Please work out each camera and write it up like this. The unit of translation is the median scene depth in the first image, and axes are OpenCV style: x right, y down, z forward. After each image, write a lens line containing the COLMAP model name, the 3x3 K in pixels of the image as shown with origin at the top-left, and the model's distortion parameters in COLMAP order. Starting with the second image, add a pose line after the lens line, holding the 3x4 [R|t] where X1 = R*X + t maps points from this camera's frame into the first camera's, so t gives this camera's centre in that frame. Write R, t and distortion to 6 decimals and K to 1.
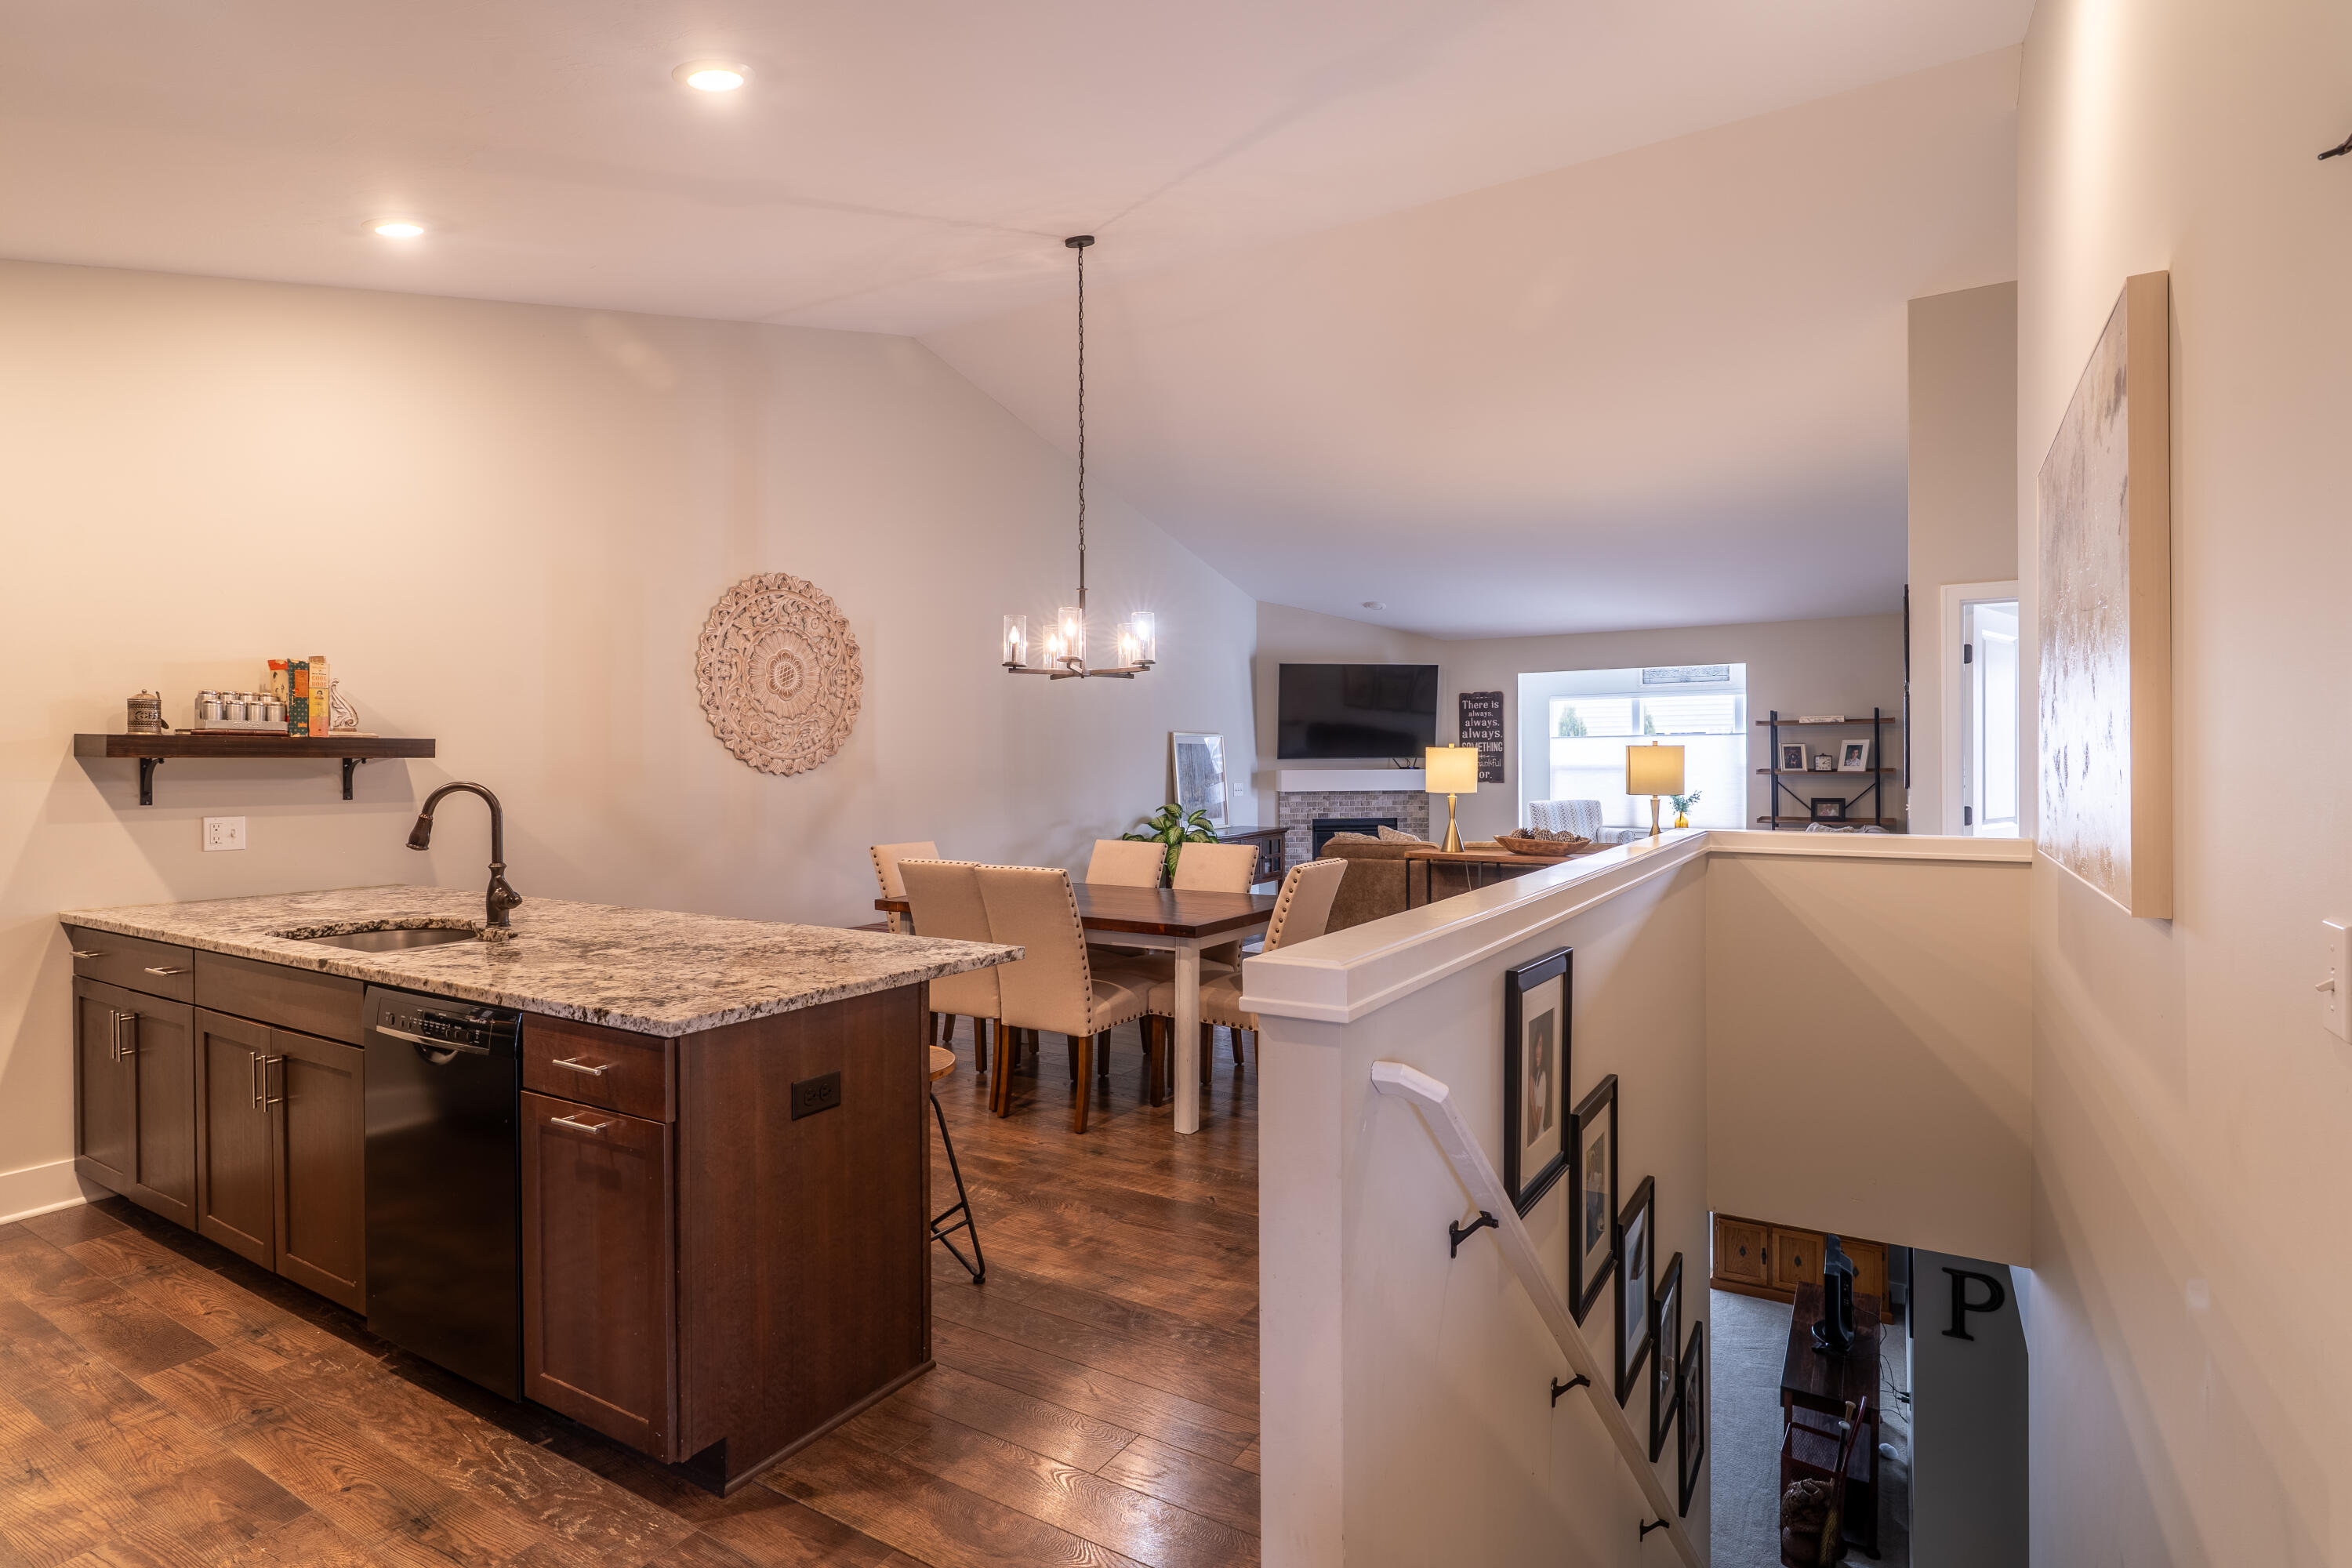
lens RADIAL K [[1155.3, 0, 1213.4], [0, 1155.3, 771.2], [0, 0, 1]] dist [-0.008199, -0.000351]
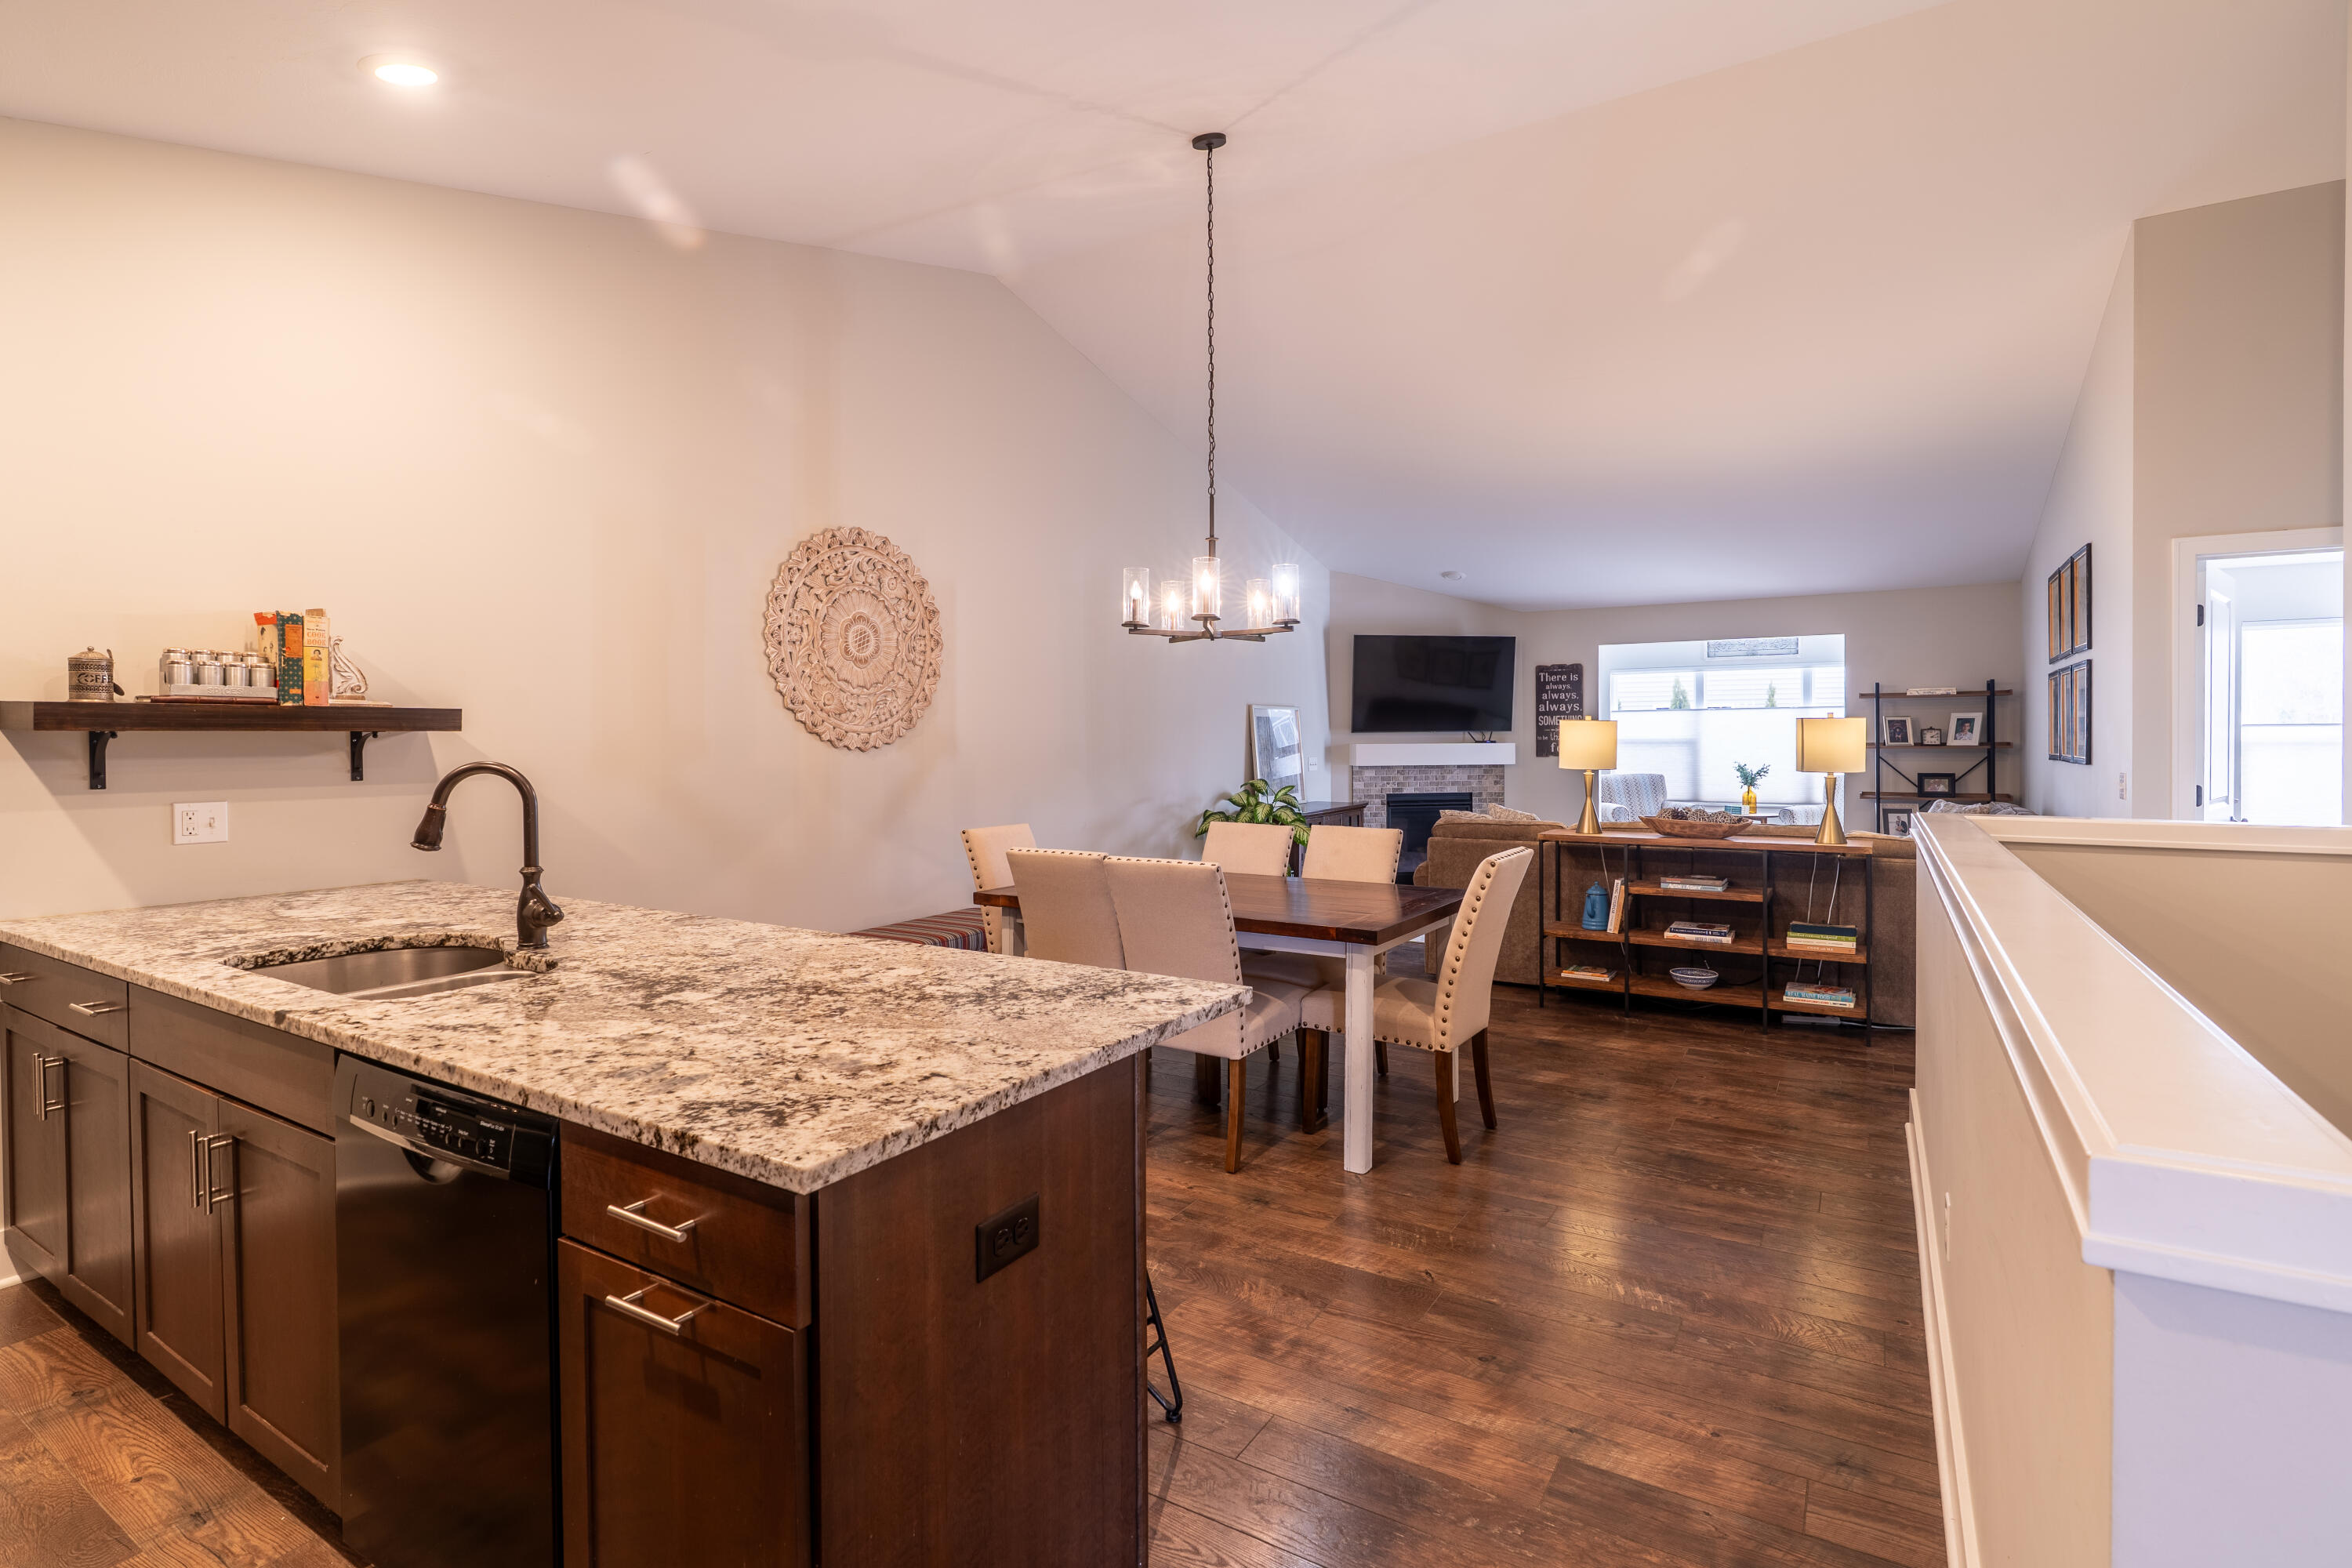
lens RADIAL K [[1078.2, 0, 1246.7], [0, 1078.2, 752.2], [0, 0, 1]] dist [-0.009255, 0.000788]
pose [[0.999793, -0.000467, 0.020347, -0.109205], [0.000313, 0.999971, 0.007587, -0.001744], [-0.020350, -0.007579, 0.999764, 0.188948]]
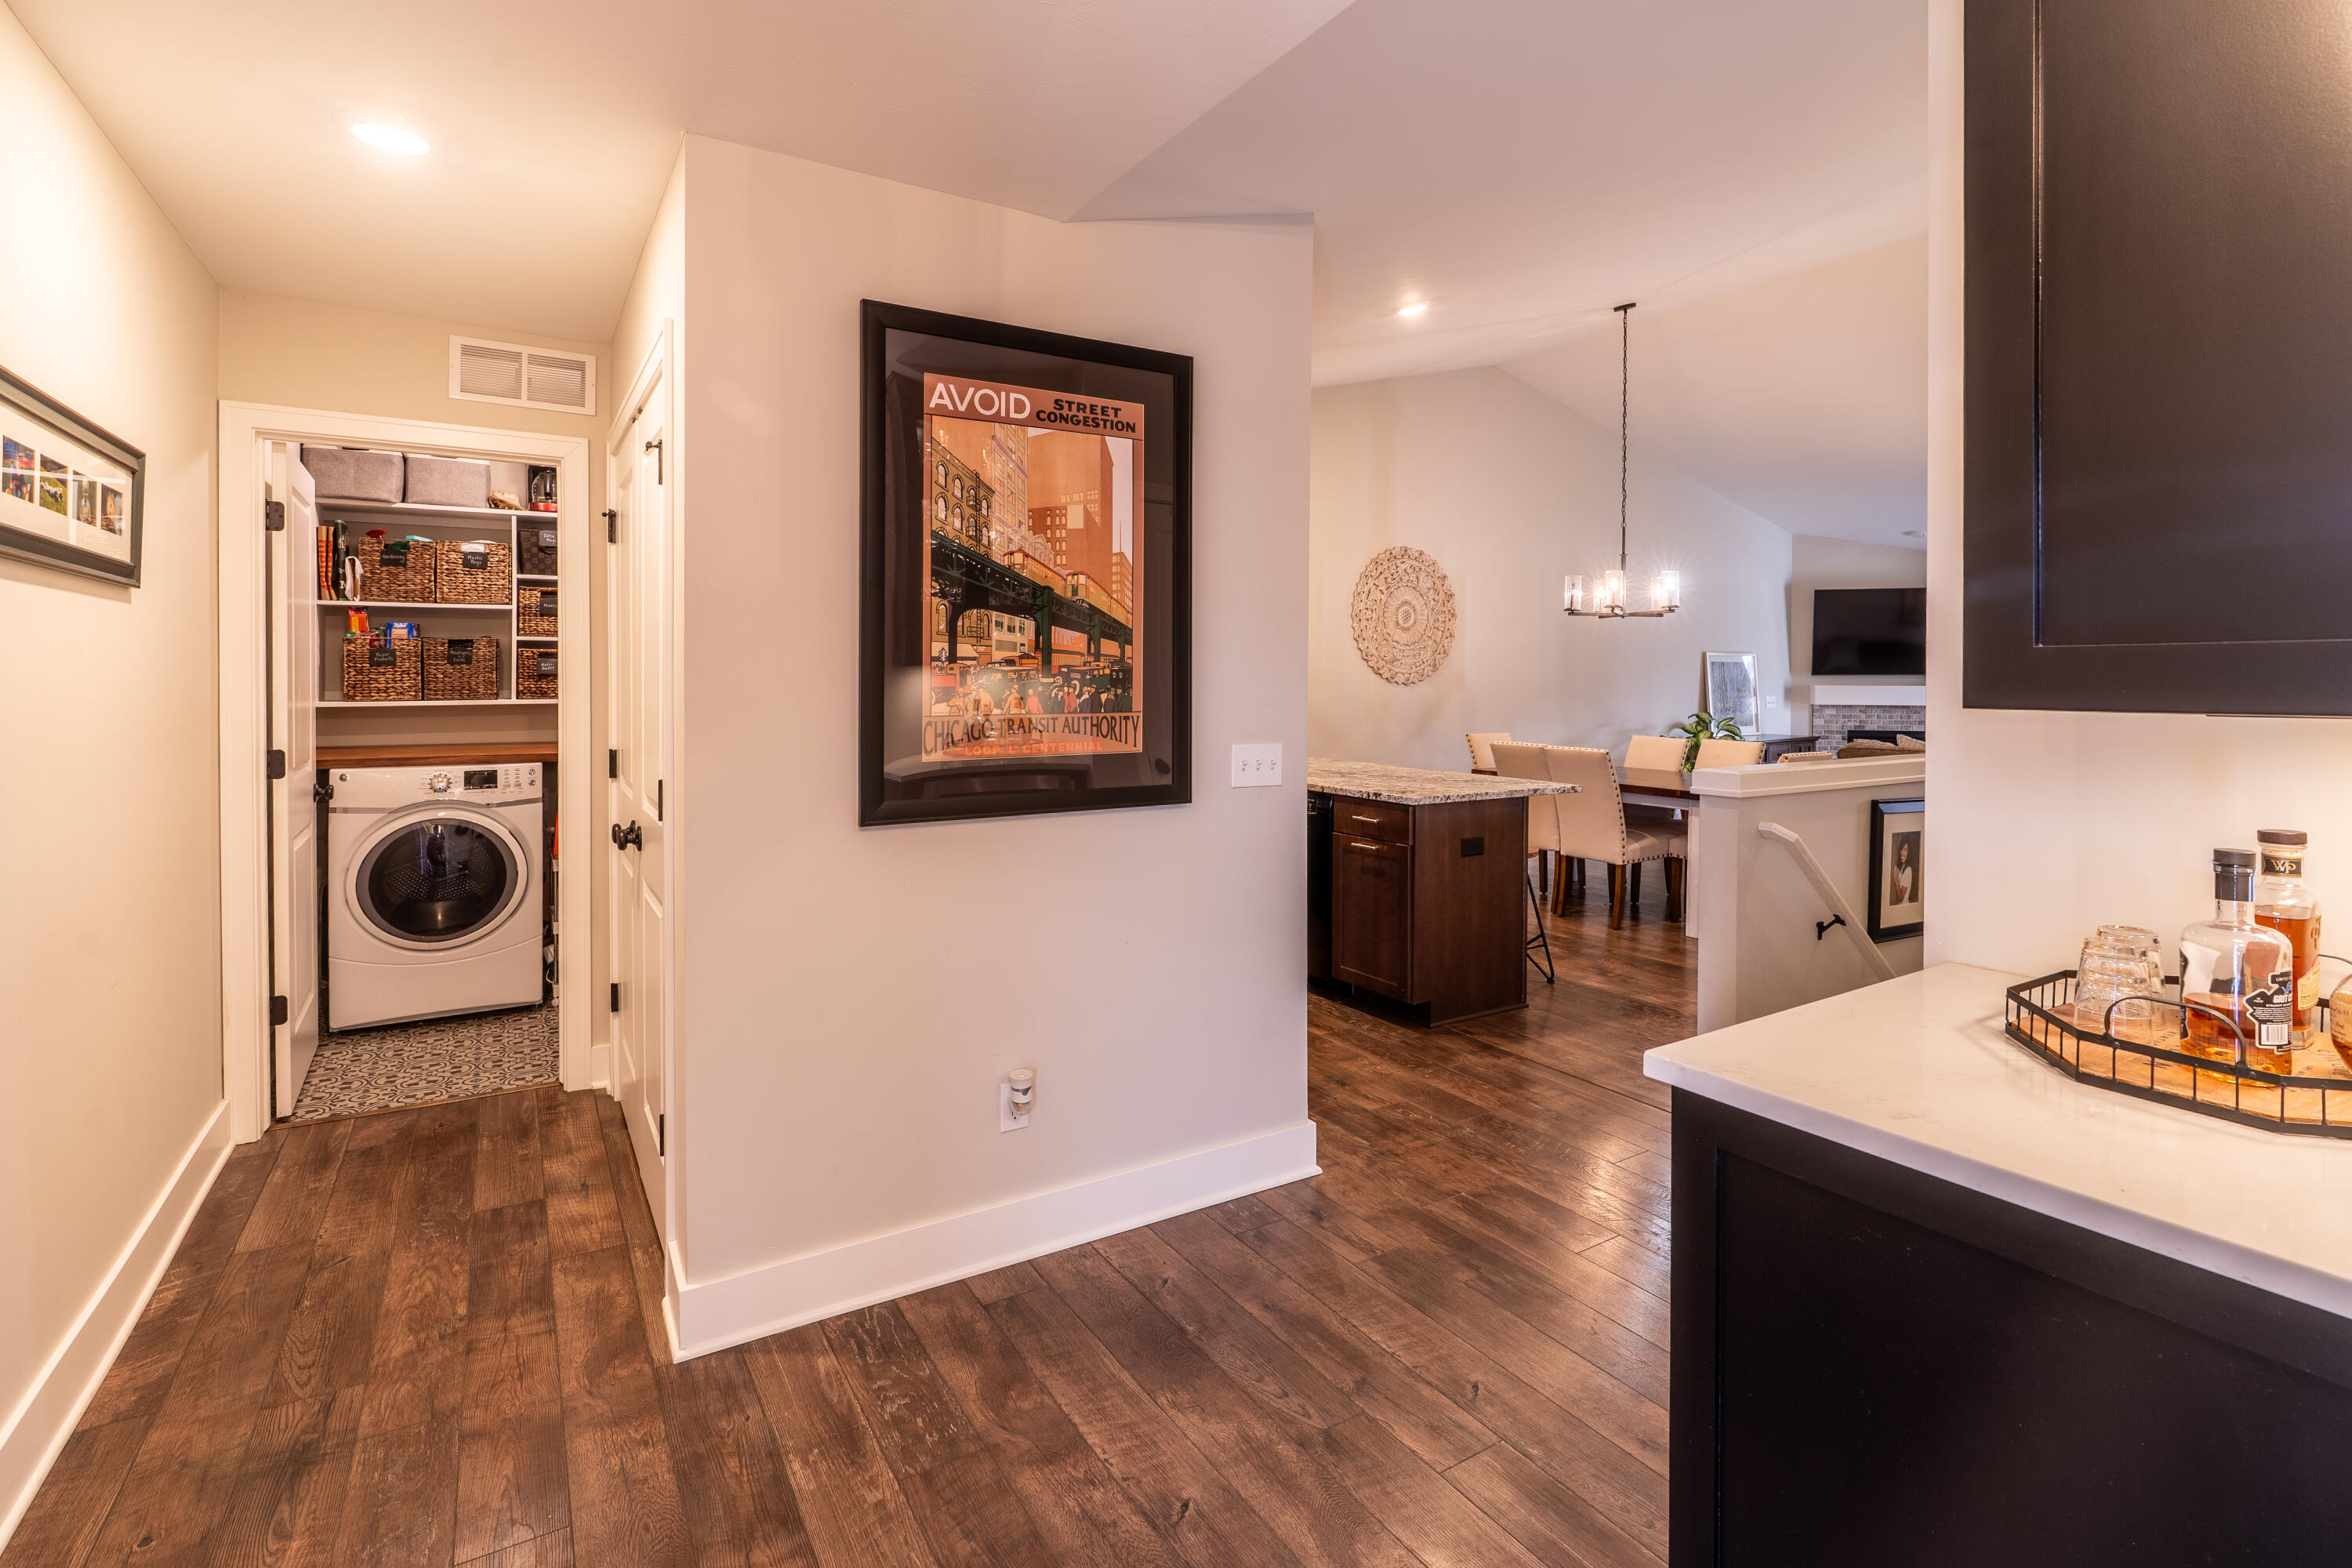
lens RADIAL K [[1078.2, 0, 1178.8], [0, 1078.2, 689.0], [0, 0, 1]] dist [-0.009255, 0.000788]
pose [[0.873846, 0.014280, -0.485994, 0.054964], [-0.011005, 0.999893, 0.009593, -0.001043], [0.486079, -0.003034, 0.873910, -0.428690]]
